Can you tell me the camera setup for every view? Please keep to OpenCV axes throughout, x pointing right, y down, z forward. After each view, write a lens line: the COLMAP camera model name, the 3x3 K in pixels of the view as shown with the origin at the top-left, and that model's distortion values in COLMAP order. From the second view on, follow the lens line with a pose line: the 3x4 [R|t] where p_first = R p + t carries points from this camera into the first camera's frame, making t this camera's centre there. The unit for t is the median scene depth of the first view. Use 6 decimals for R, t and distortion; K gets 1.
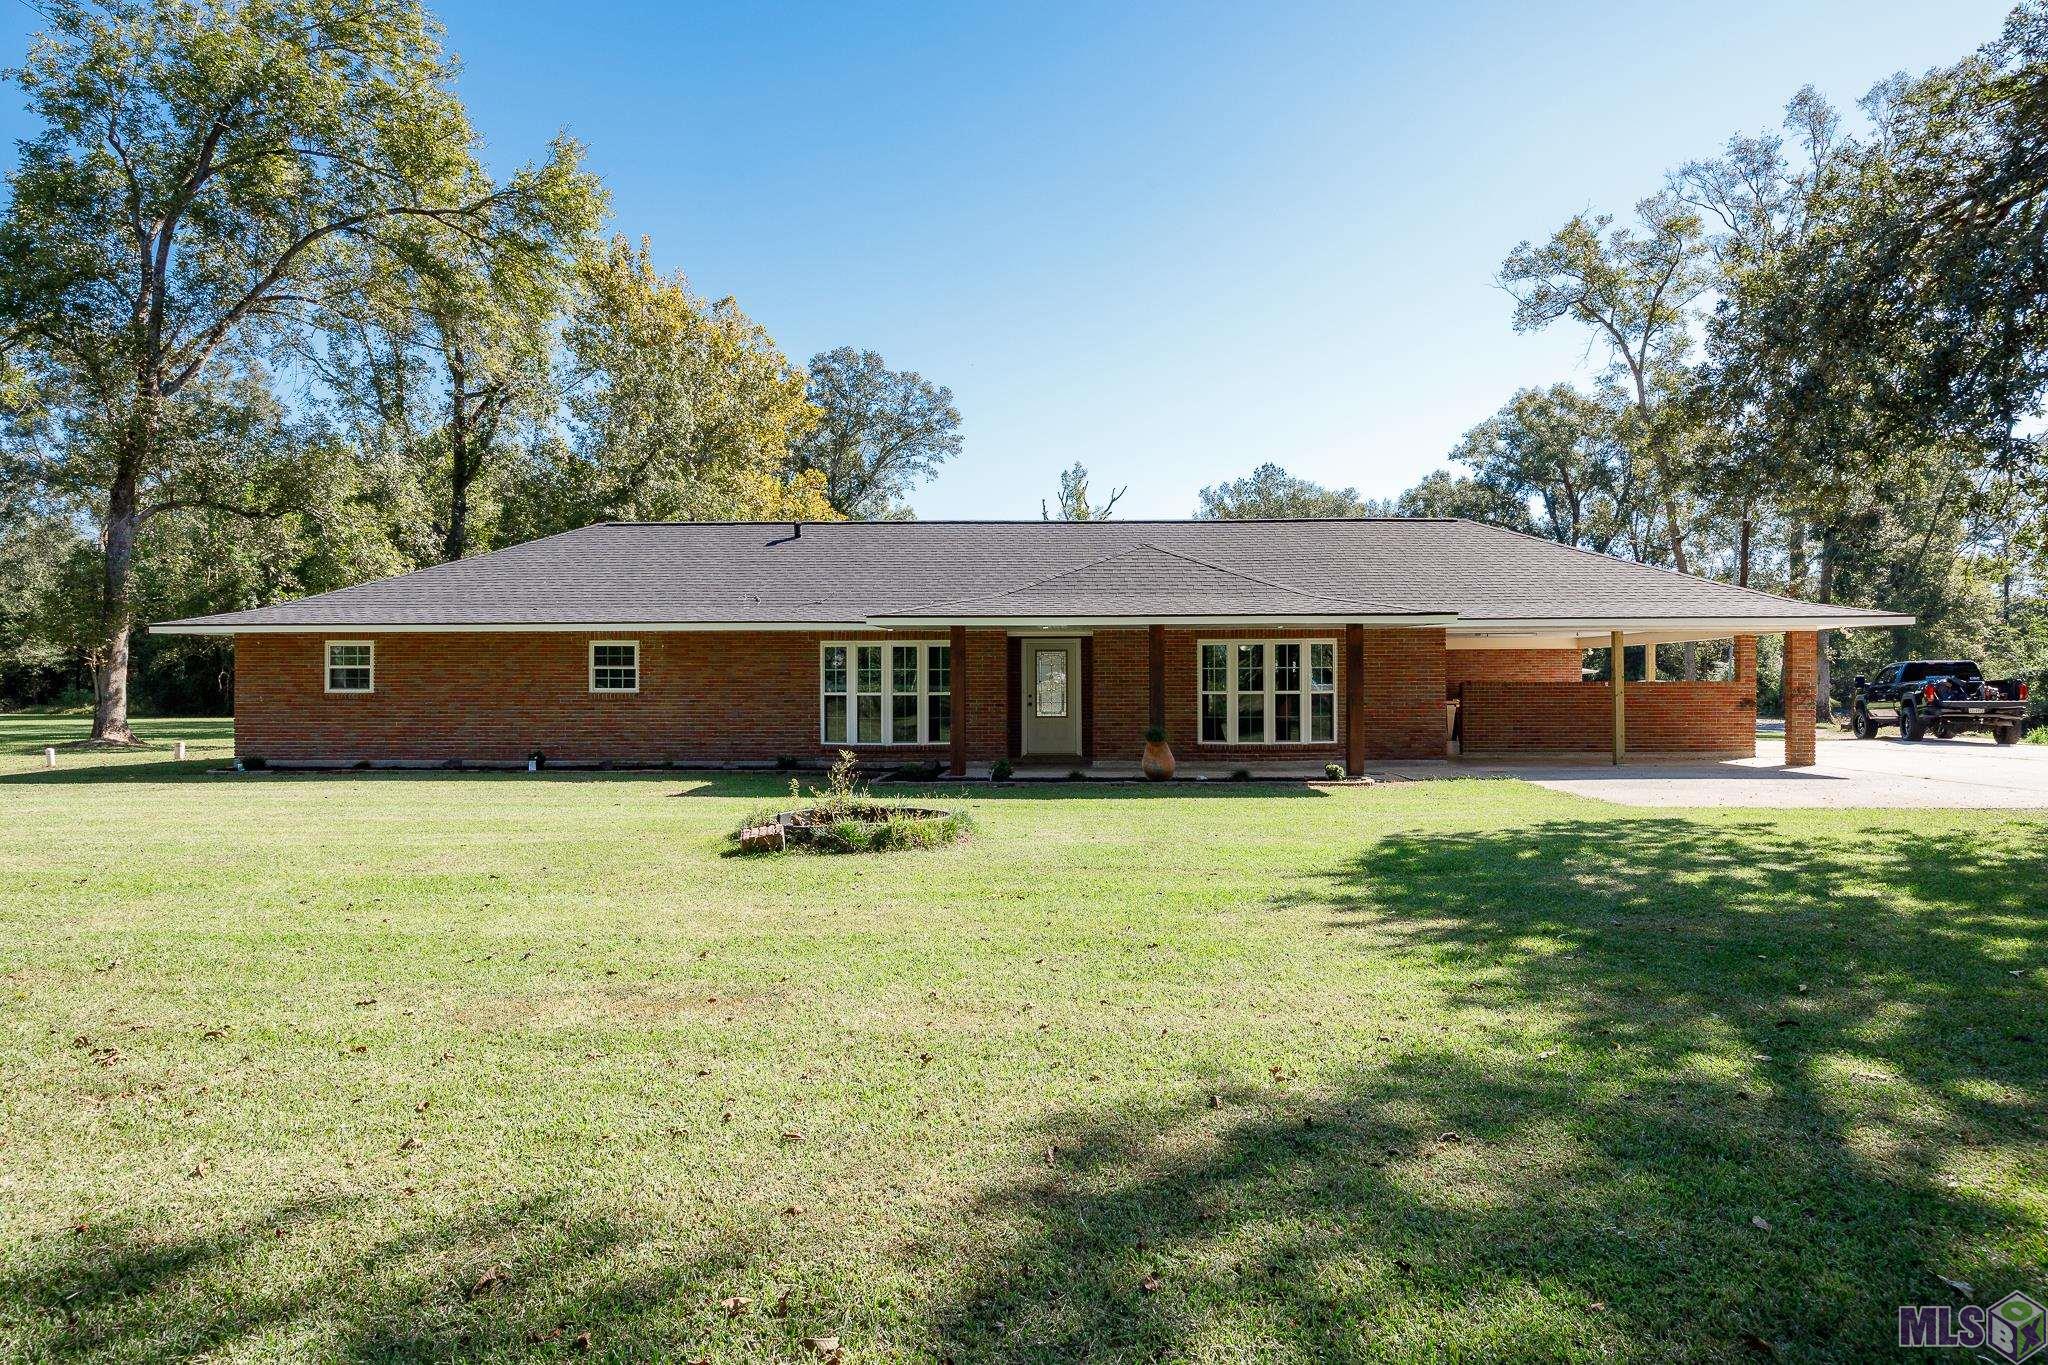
lens RADIAL K [[1120.3, 0, 1033.6], [0, 1120.3, 687.5], [0, 0, 1]] dist [0.003883, 0.000091]
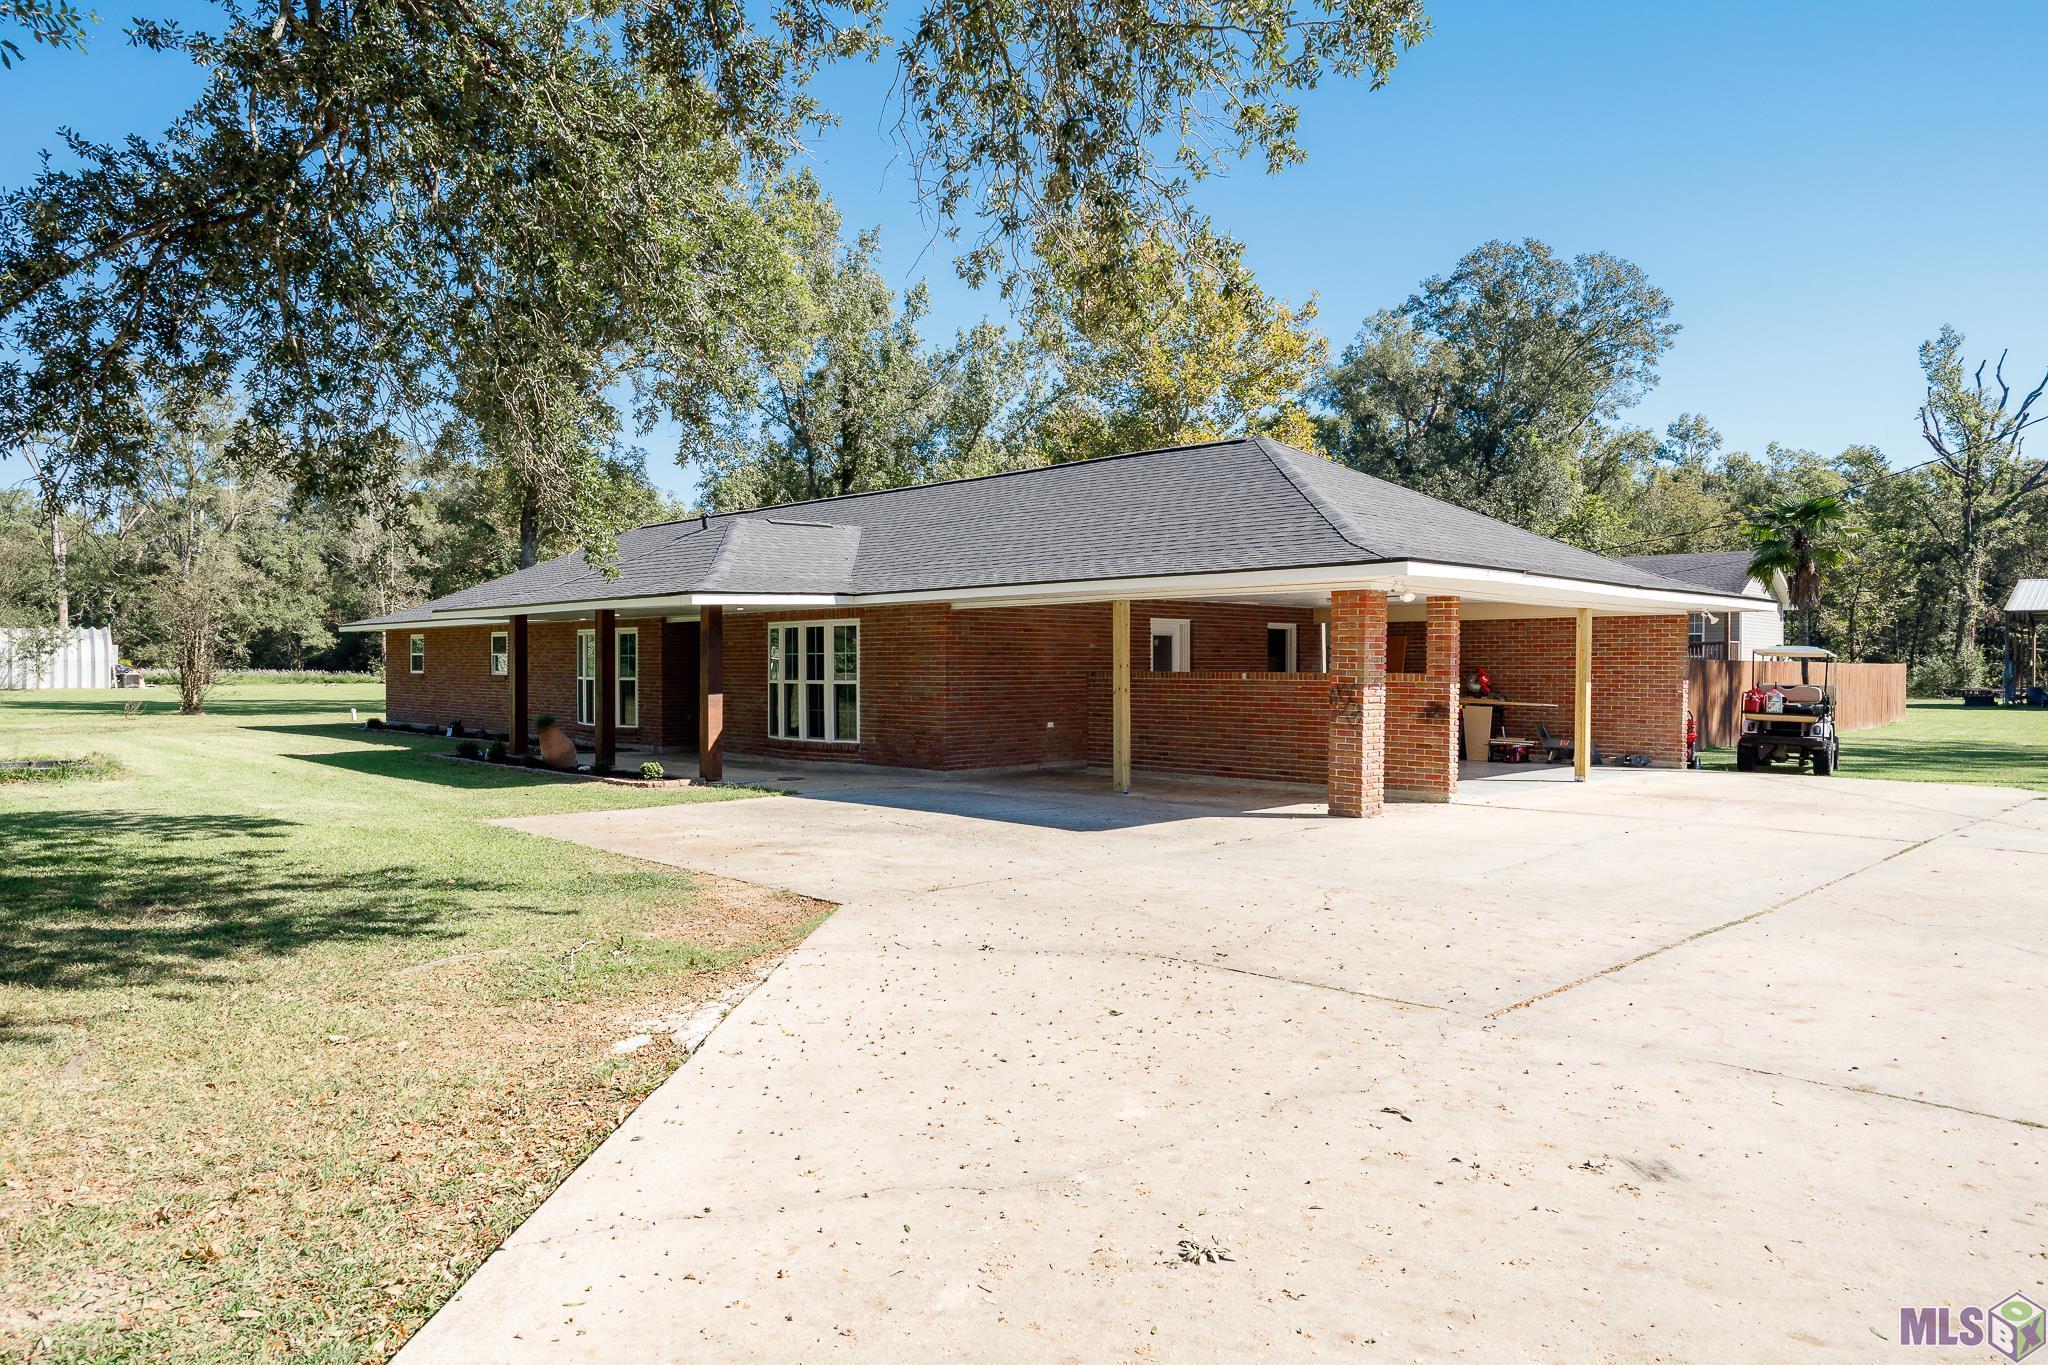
lens RADIAL K [[1305.1, 0, 1027.5], [0, 1305.1, 670.0], [0, 0, 1]] dist [0.001660, 0.001719]
pose [[0.727213, 0.009058, -0.686352, 0.206409], [-0.003915, 0.999951, 0.009048, -0.002905], [0.686401, -0.003893, 0.727213, 0.076091]]
